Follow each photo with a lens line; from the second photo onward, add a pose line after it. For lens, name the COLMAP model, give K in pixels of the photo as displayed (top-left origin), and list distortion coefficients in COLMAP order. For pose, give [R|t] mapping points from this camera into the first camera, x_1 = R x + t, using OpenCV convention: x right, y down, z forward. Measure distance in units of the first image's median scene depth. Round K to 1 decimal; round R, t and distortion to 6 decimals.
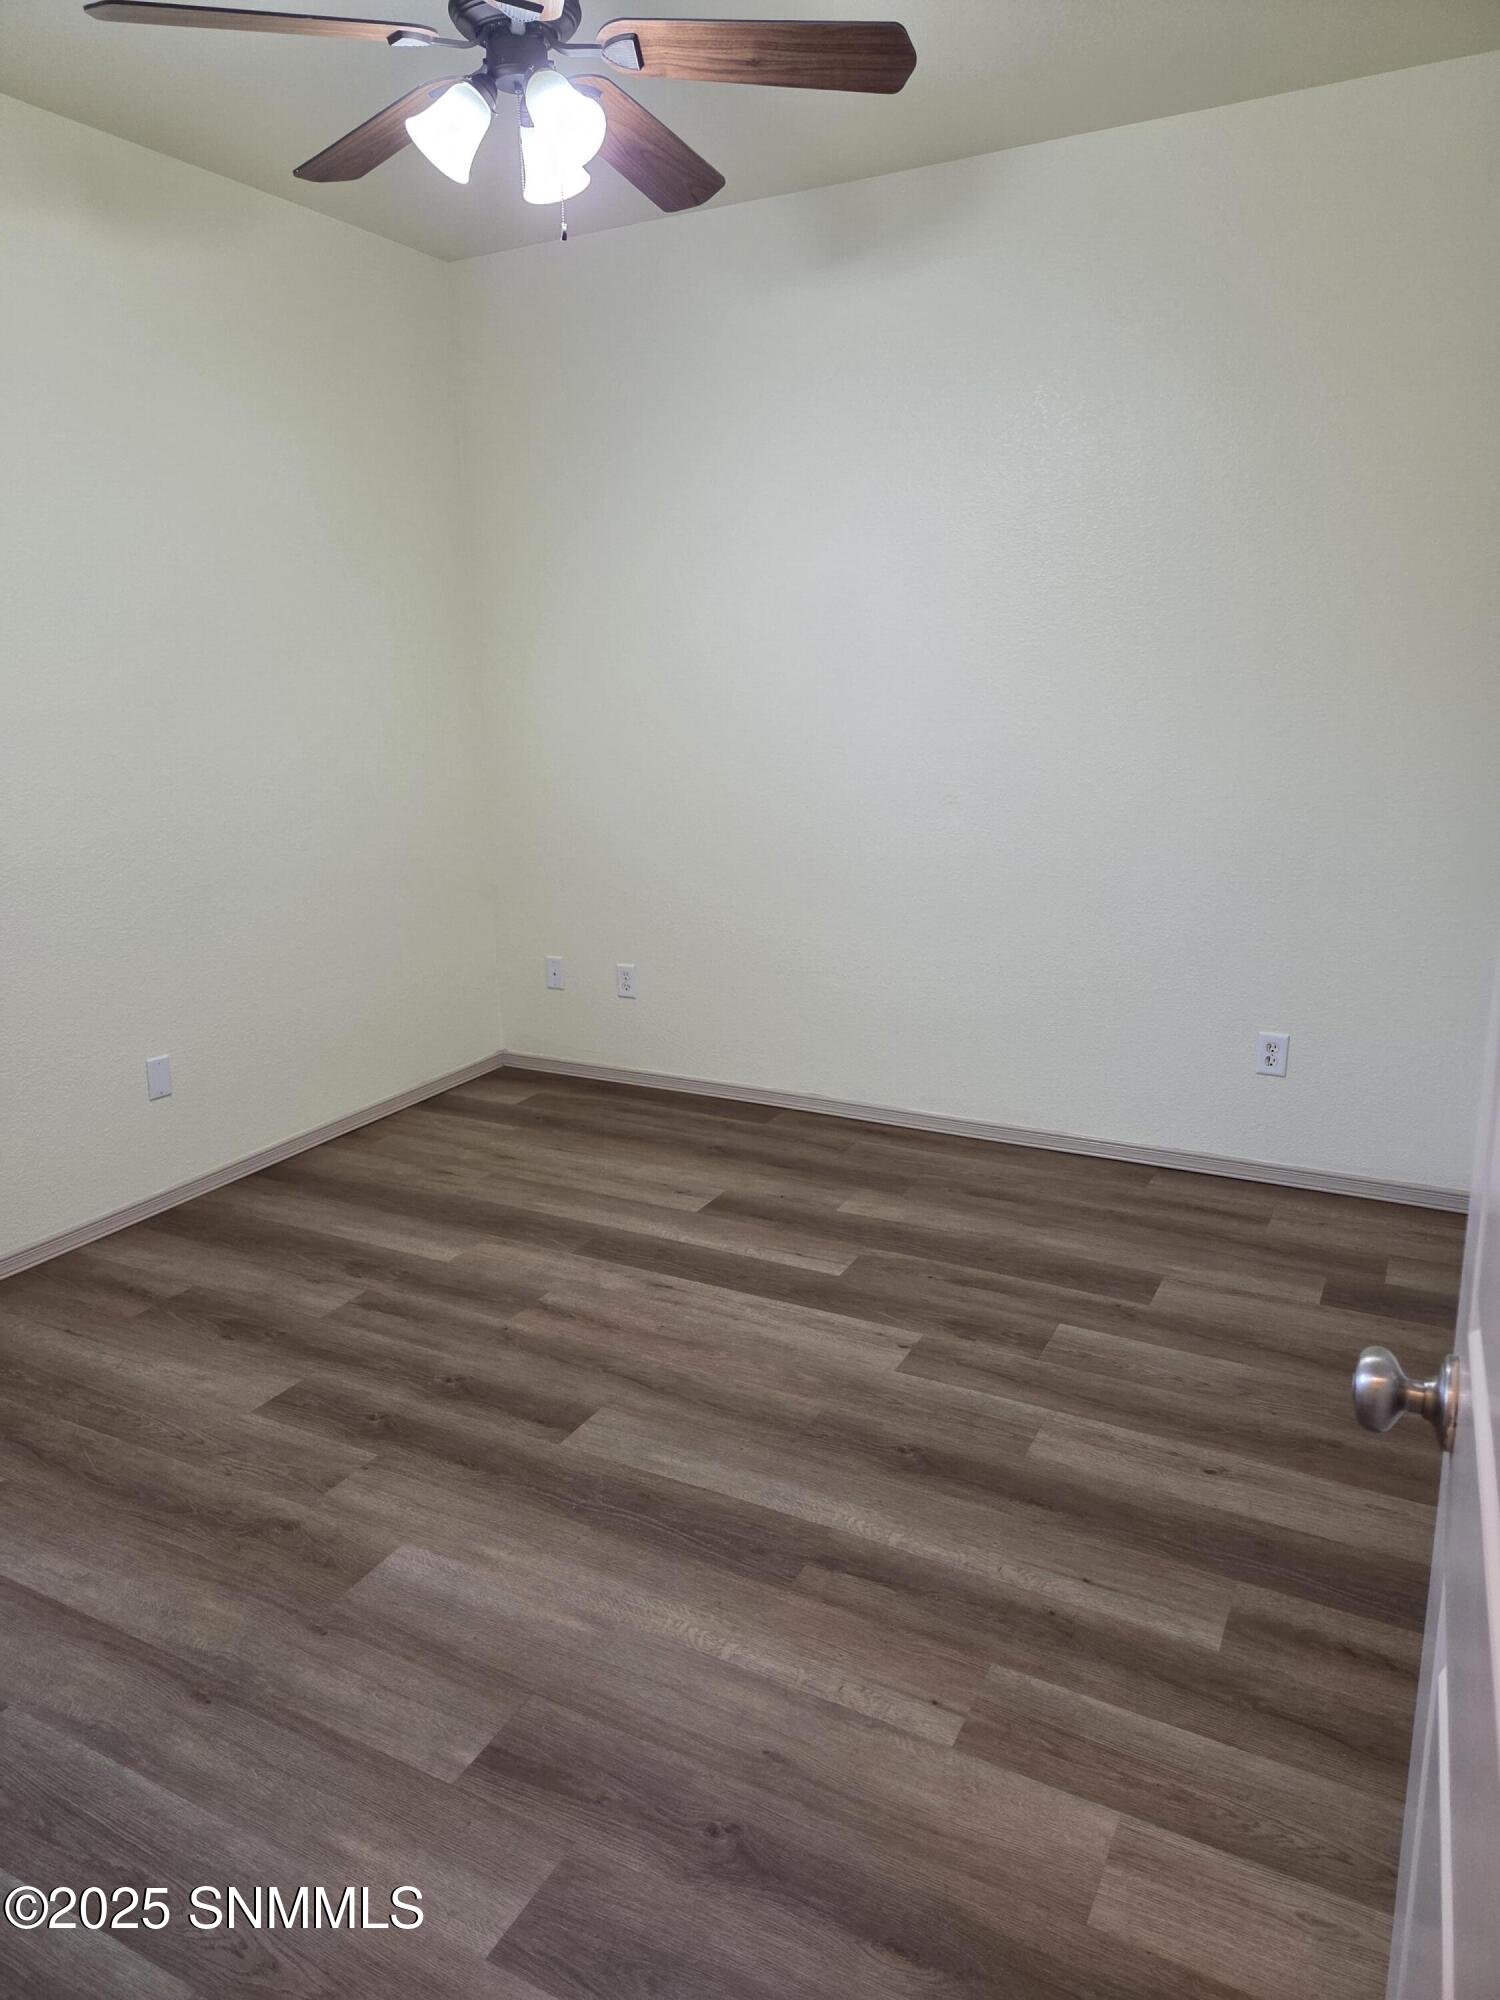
lens RADIAL K [[1340.8, 0, 748.1], [0, 1340.8, 998.9], [0, 0, 1]] dist [0.006459, -0.002095]
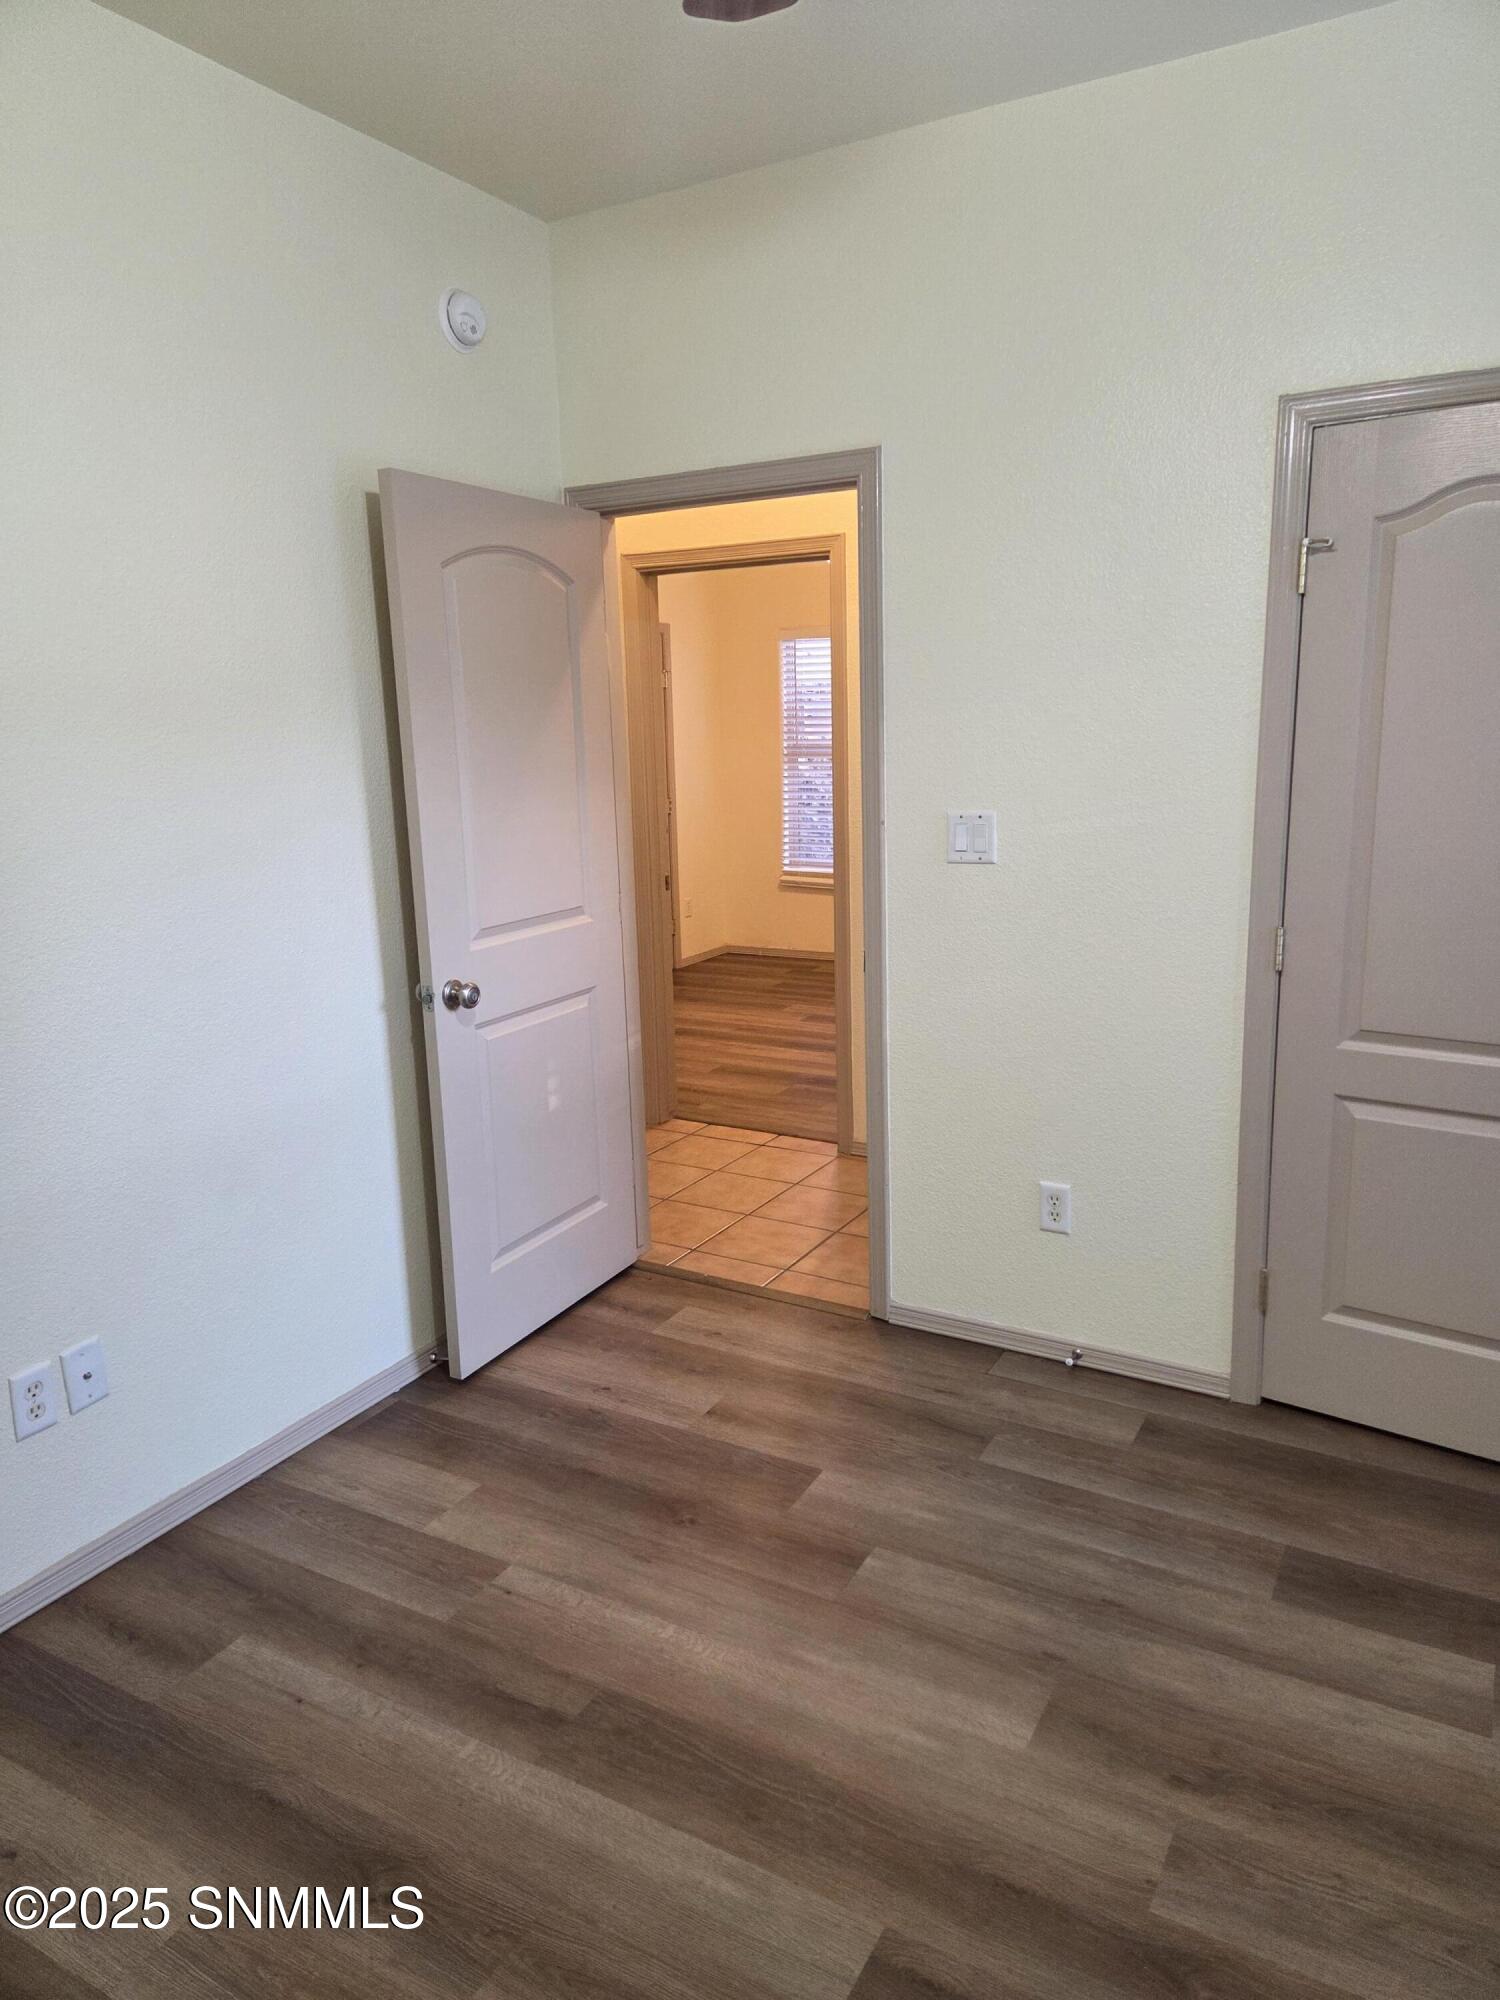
lens RADIAL K [[1340.8, 0, 749.3], [0, 1340.8, 1001.0], [0, 0, 1]] dist [0.006459, -0.002095]
pose [[-0.998432, 0.033055, 0.045175, -0.145042], [0.049315, 0.901250, 0.430484, -0.455313], [-0.026484, 0.432037, -0.901467, 1.714525]]
